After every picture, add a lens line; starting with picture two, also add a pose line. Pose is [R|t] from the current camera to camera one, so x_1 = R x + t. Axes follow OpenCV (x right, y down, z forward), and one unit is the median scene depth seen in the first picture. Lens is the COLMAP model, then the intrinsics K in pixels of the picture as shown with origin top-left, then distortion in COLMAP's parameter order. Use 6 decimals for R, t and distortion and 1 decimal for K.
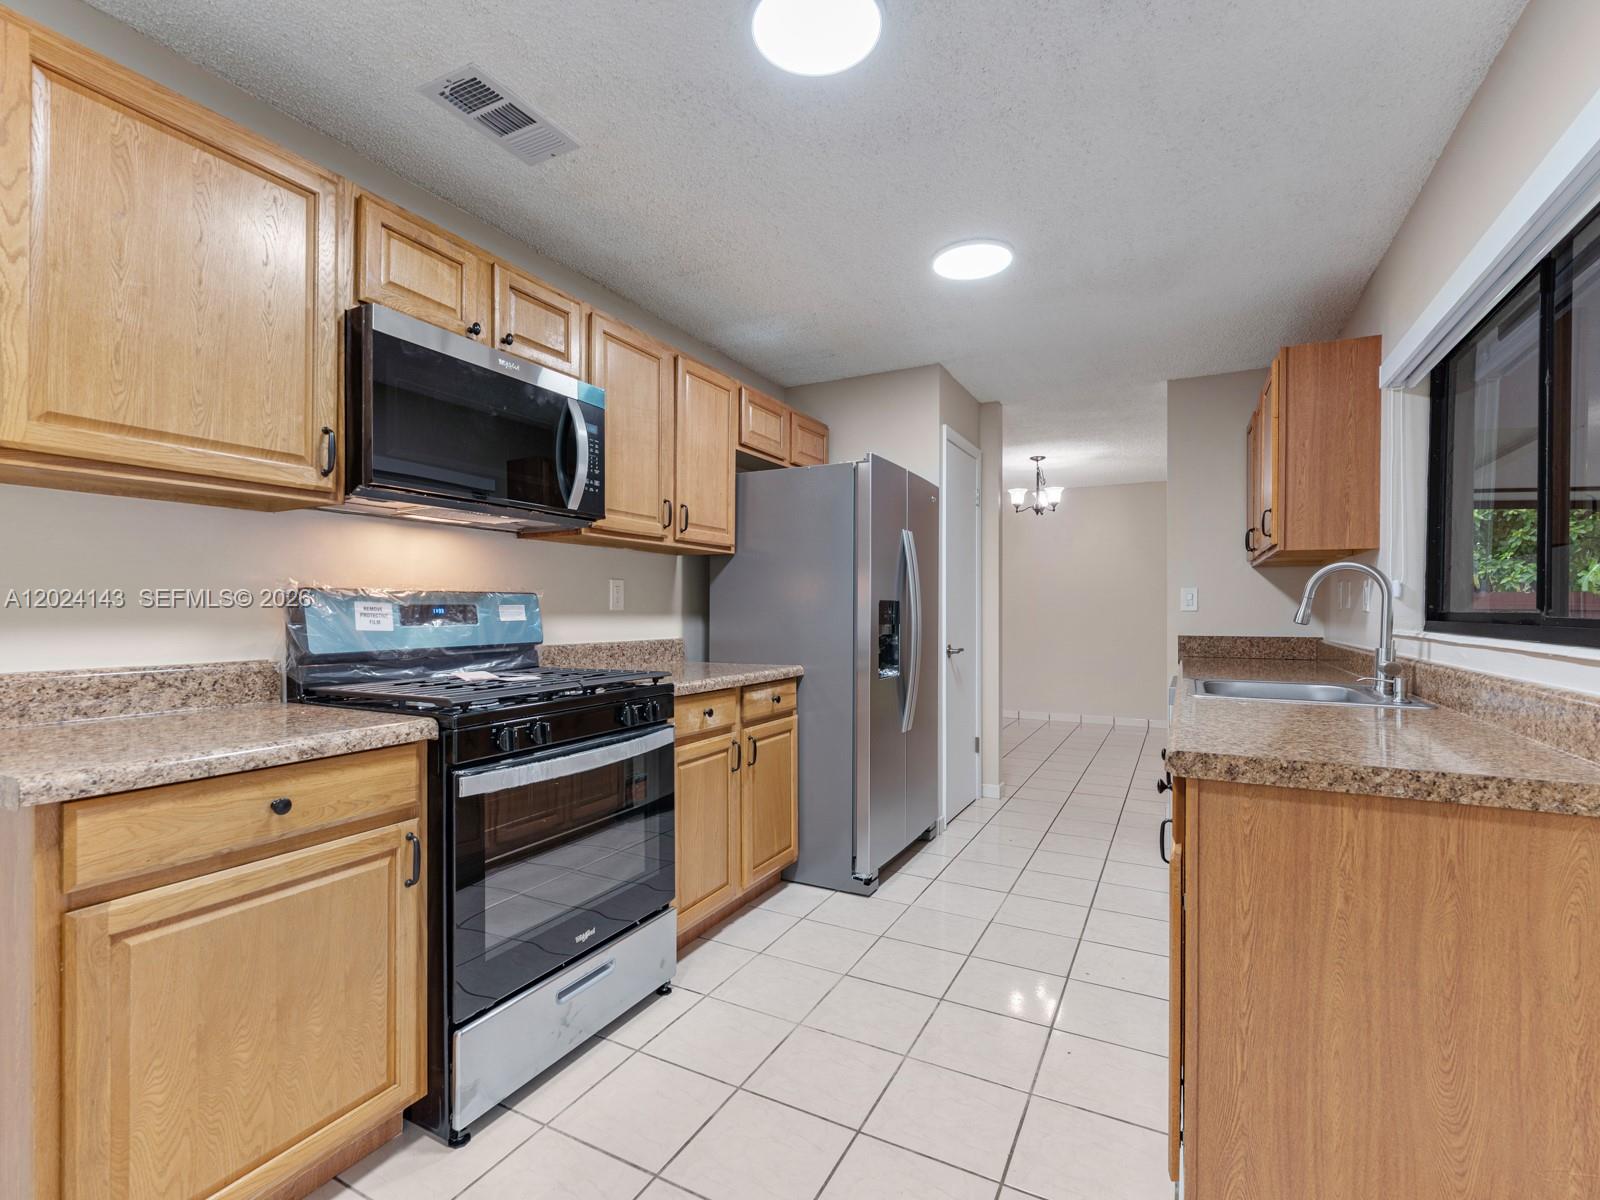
lens RADIAL K [[732.9, 0, 799.1], [0, 732.9, 607.4], [0, 0, 1]] dist [-0.004285, -0.001409]
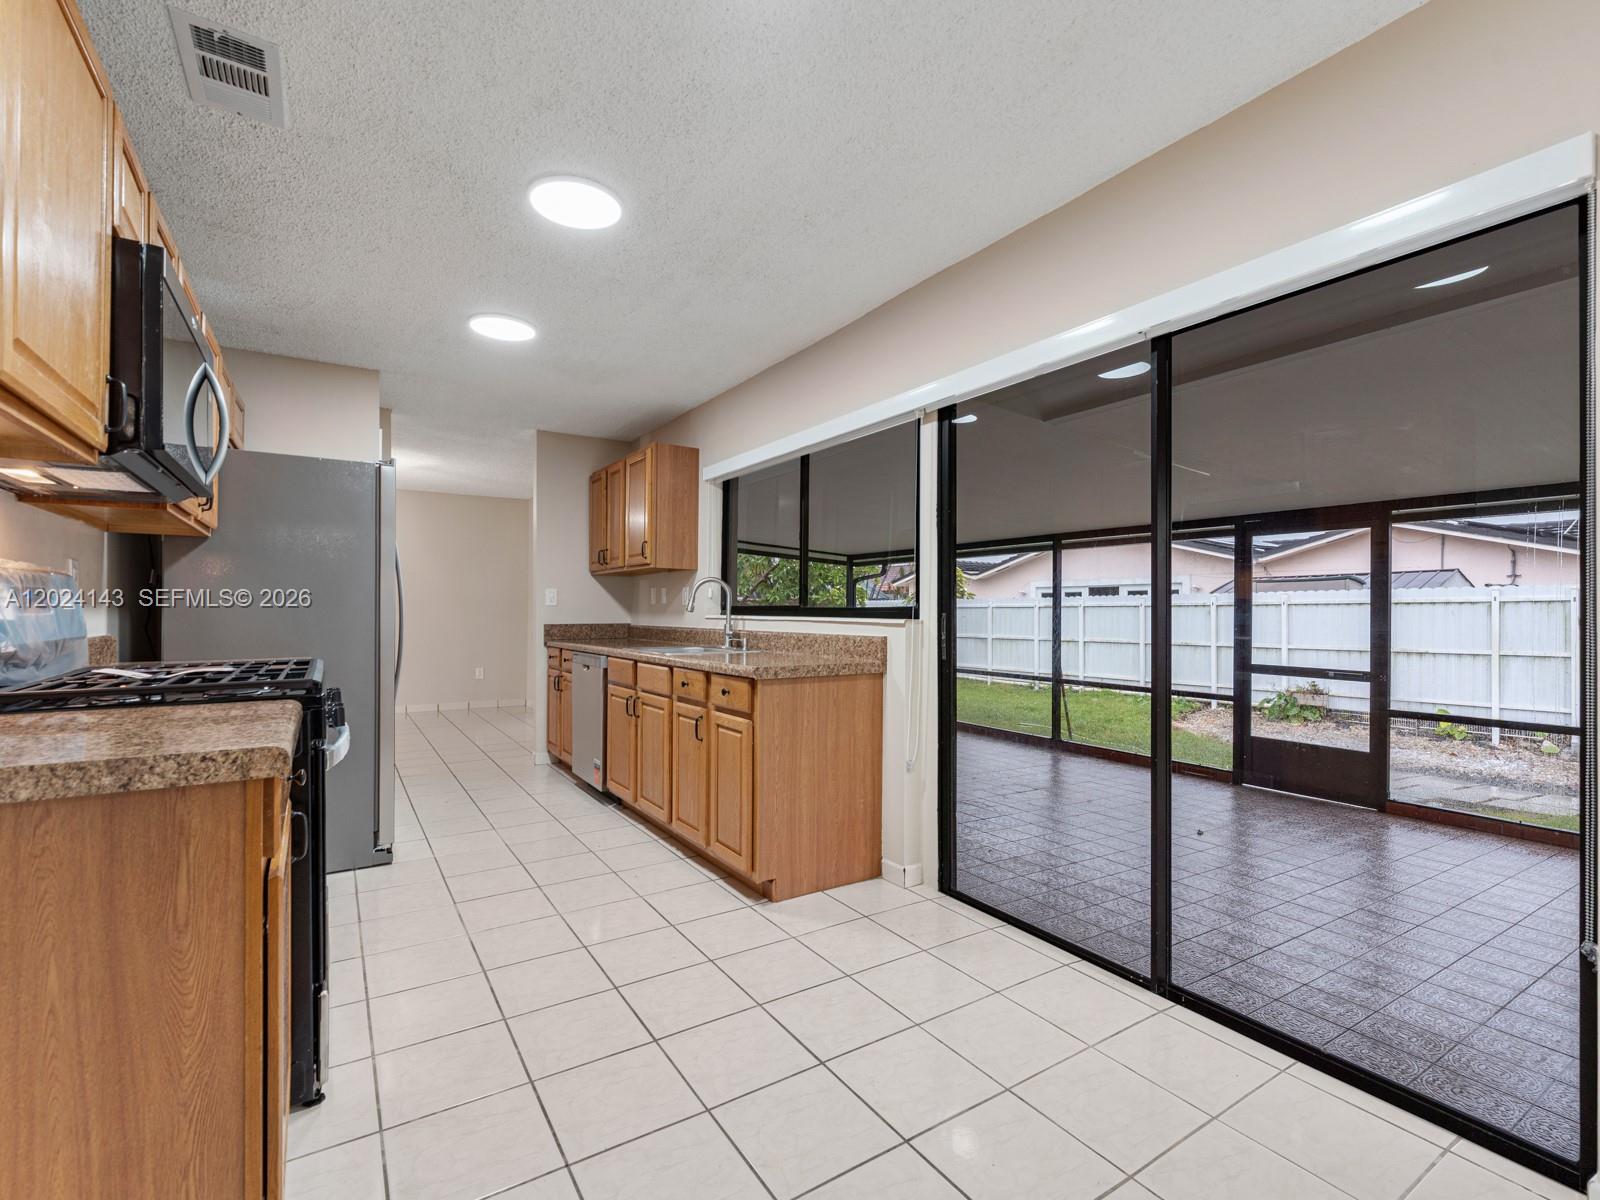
lens RADIAL K [[732.9, 0, 800.1], [0, 732.9, 609.1], [0, 0, 1]] dist [-0.004285, -0.001409]
pose [[0.485224, 0.001862, 0.874388, -0.690151], [-0.005045, 0.999987, 0.000669, 0.012796], [-0.874375, -0.004736, 0.485227, -0.078285]]
